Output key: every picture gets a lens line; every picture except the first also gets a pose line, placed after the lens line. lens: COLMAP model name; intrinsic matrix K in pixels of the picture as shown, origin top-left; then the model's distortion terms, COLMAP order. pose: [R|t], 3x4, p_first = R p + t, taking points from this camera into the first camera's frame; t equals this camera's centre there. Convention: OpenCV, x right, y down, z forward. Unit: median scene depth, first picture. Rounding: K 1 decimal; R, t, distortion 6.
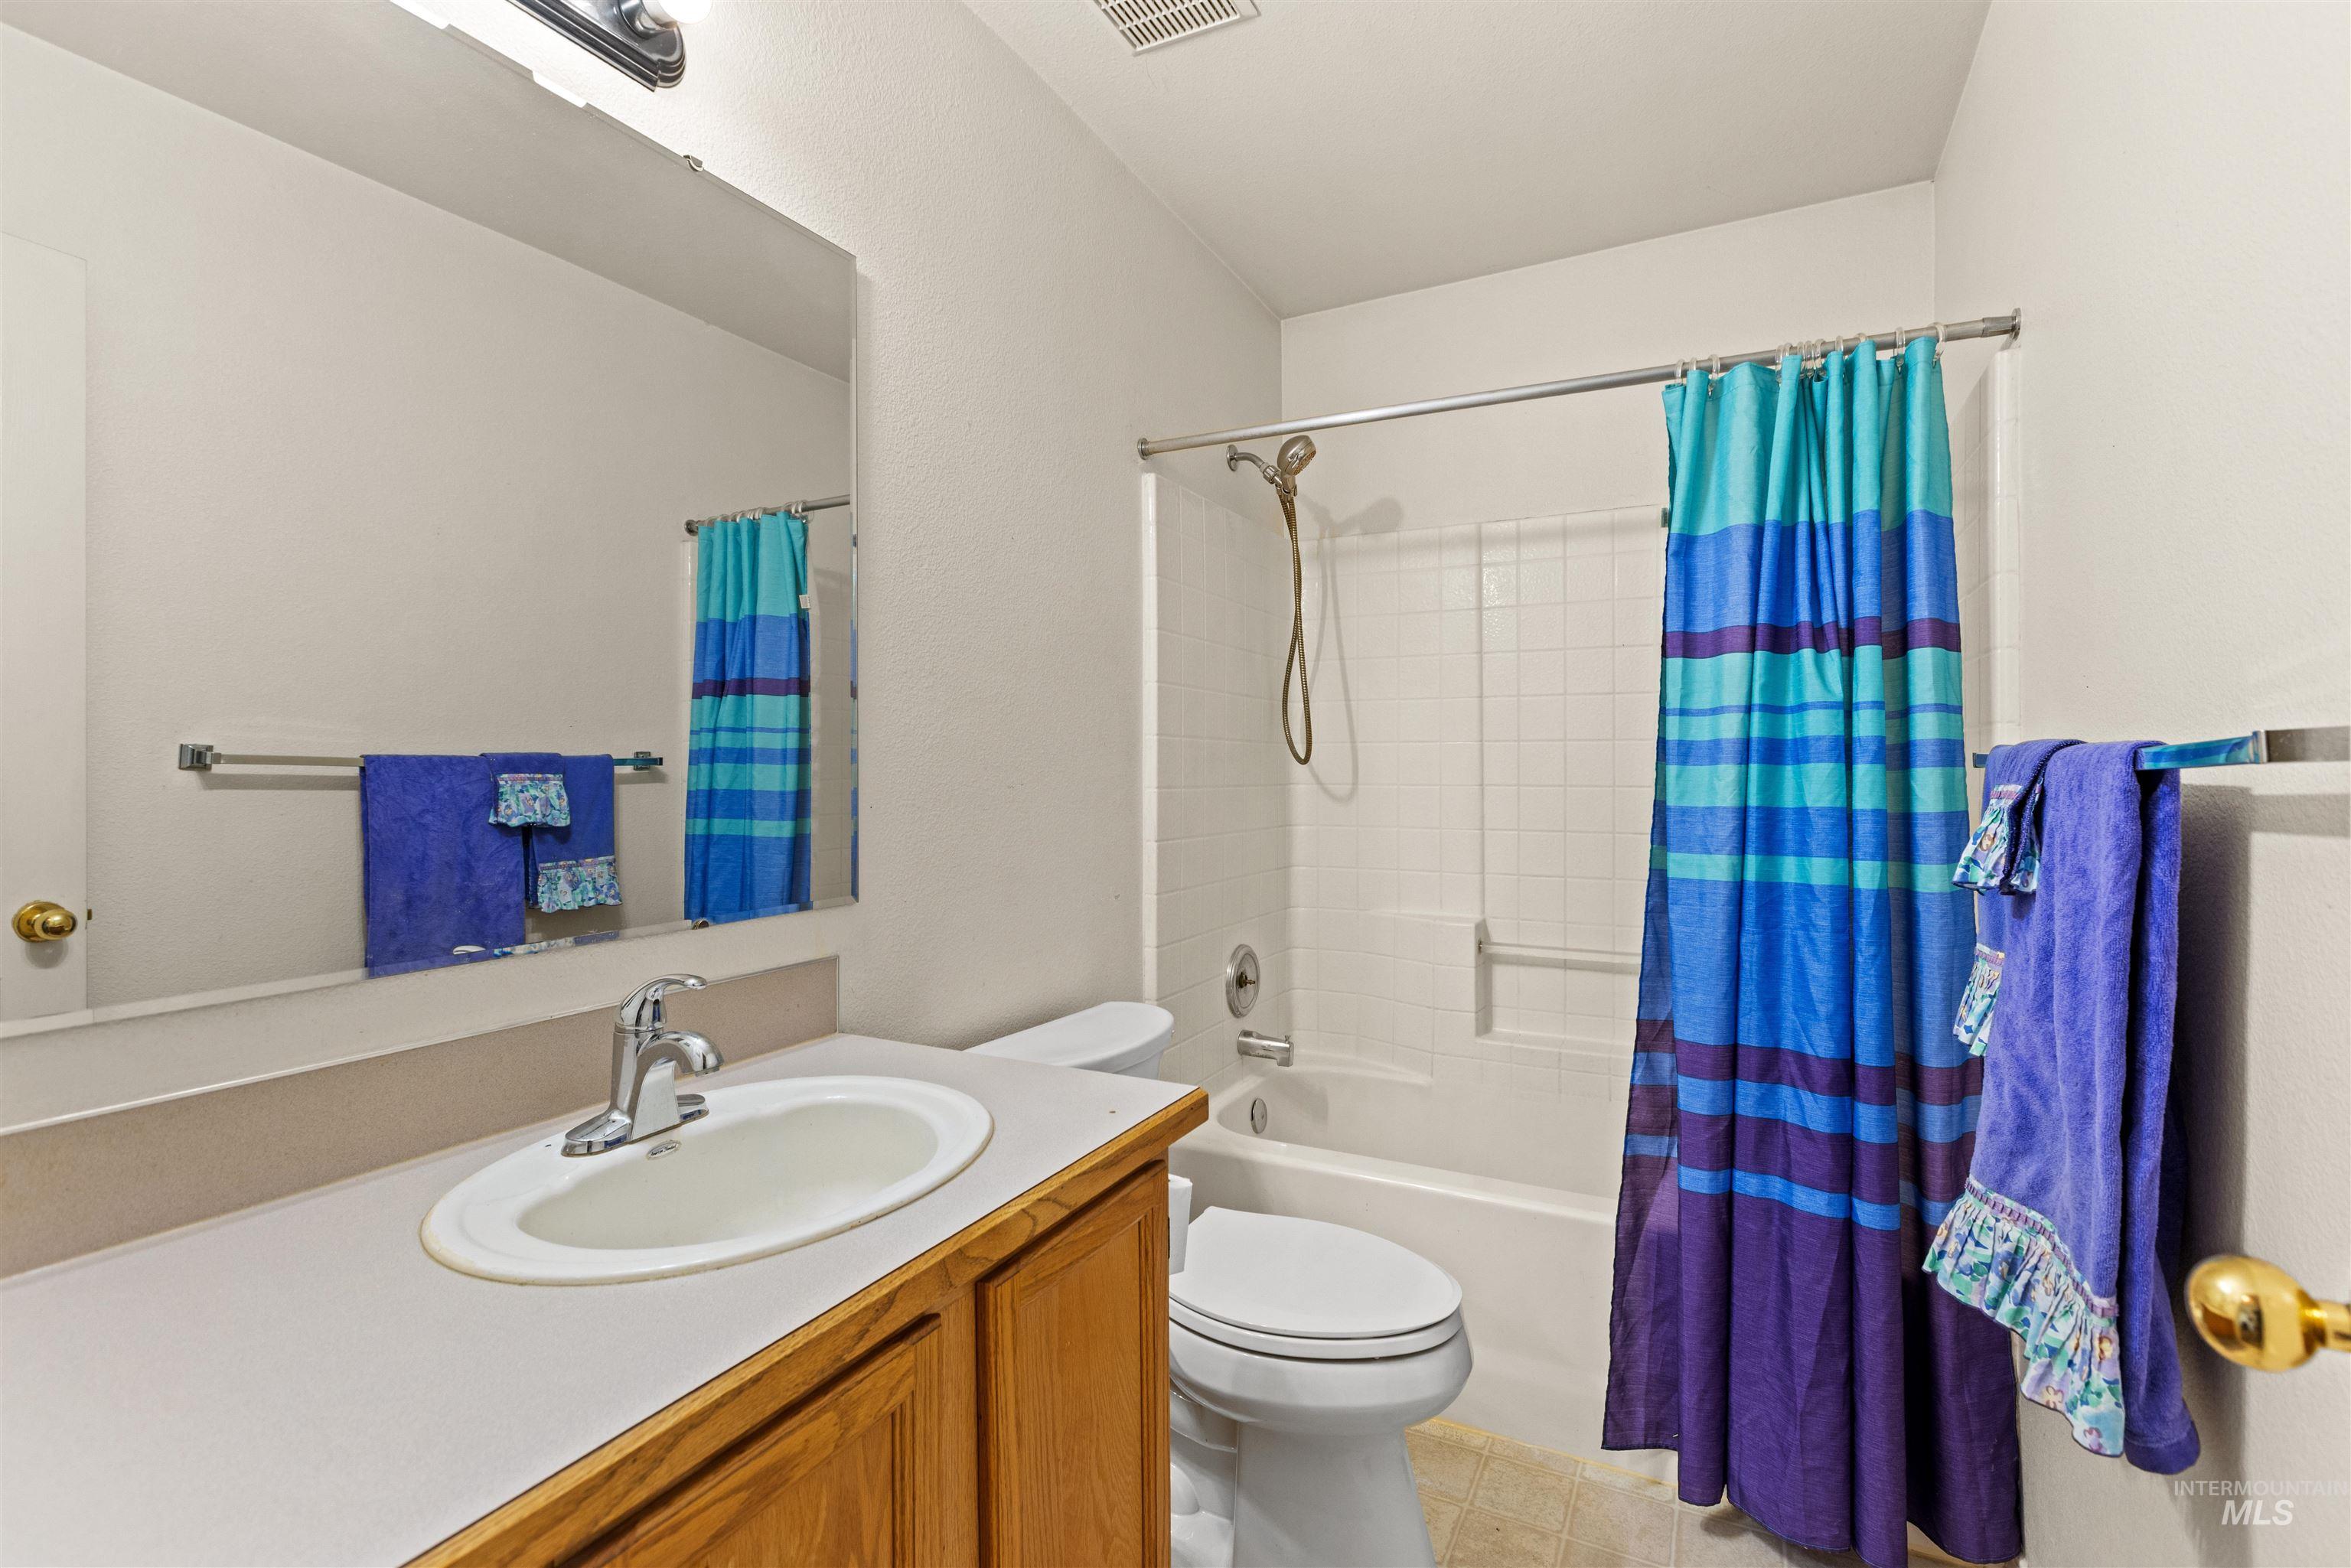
lens RADIAL K [[1064.3, 0, 1172.4], [0, 1064.3, 777.4], [0, 0, 1]] dist [-0.002112, -0.001221]
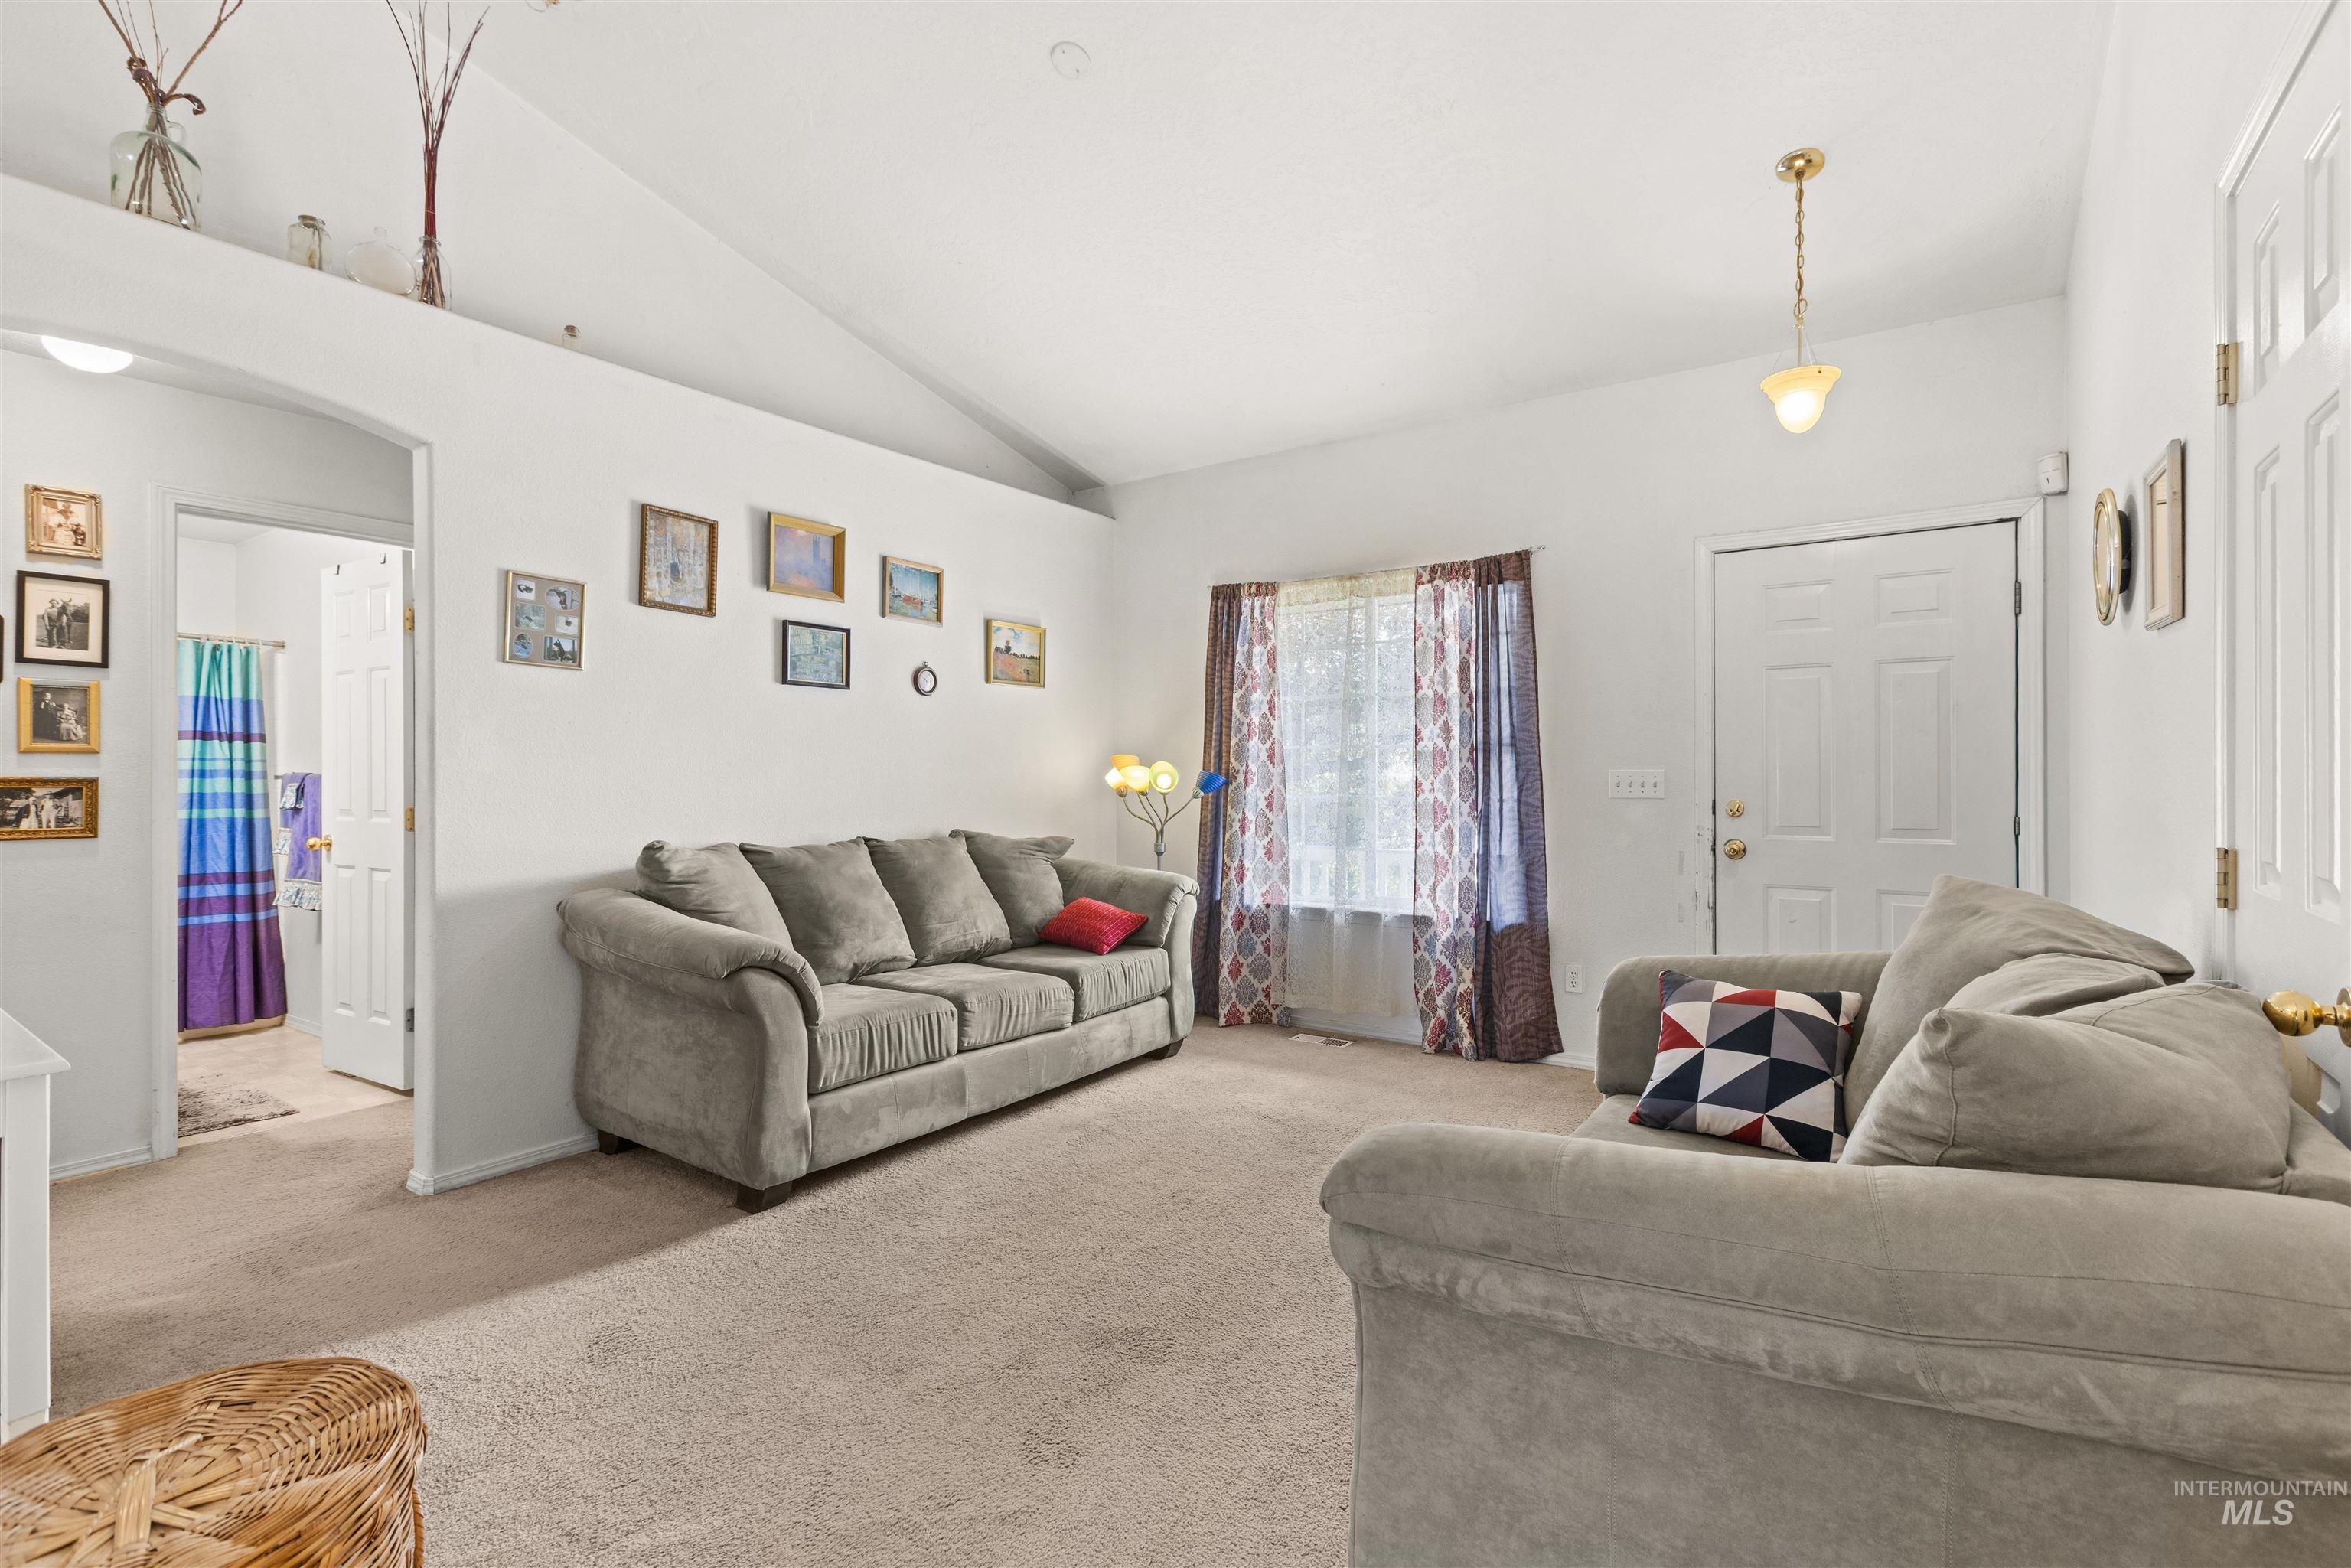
lens RADIAL K [[1064.3, 0, 1194.5], [0, 1064.3, 776.9], [0, 0, 1]] dist [-0.002112, -0.001221]
pose [[0.115011, 0.002472, 0.993361, -2.124158], [0.000387, 0.999997, -0.002534, -0.007356], [-0.993364, 0.000675, 0.115010, -2.155690]]
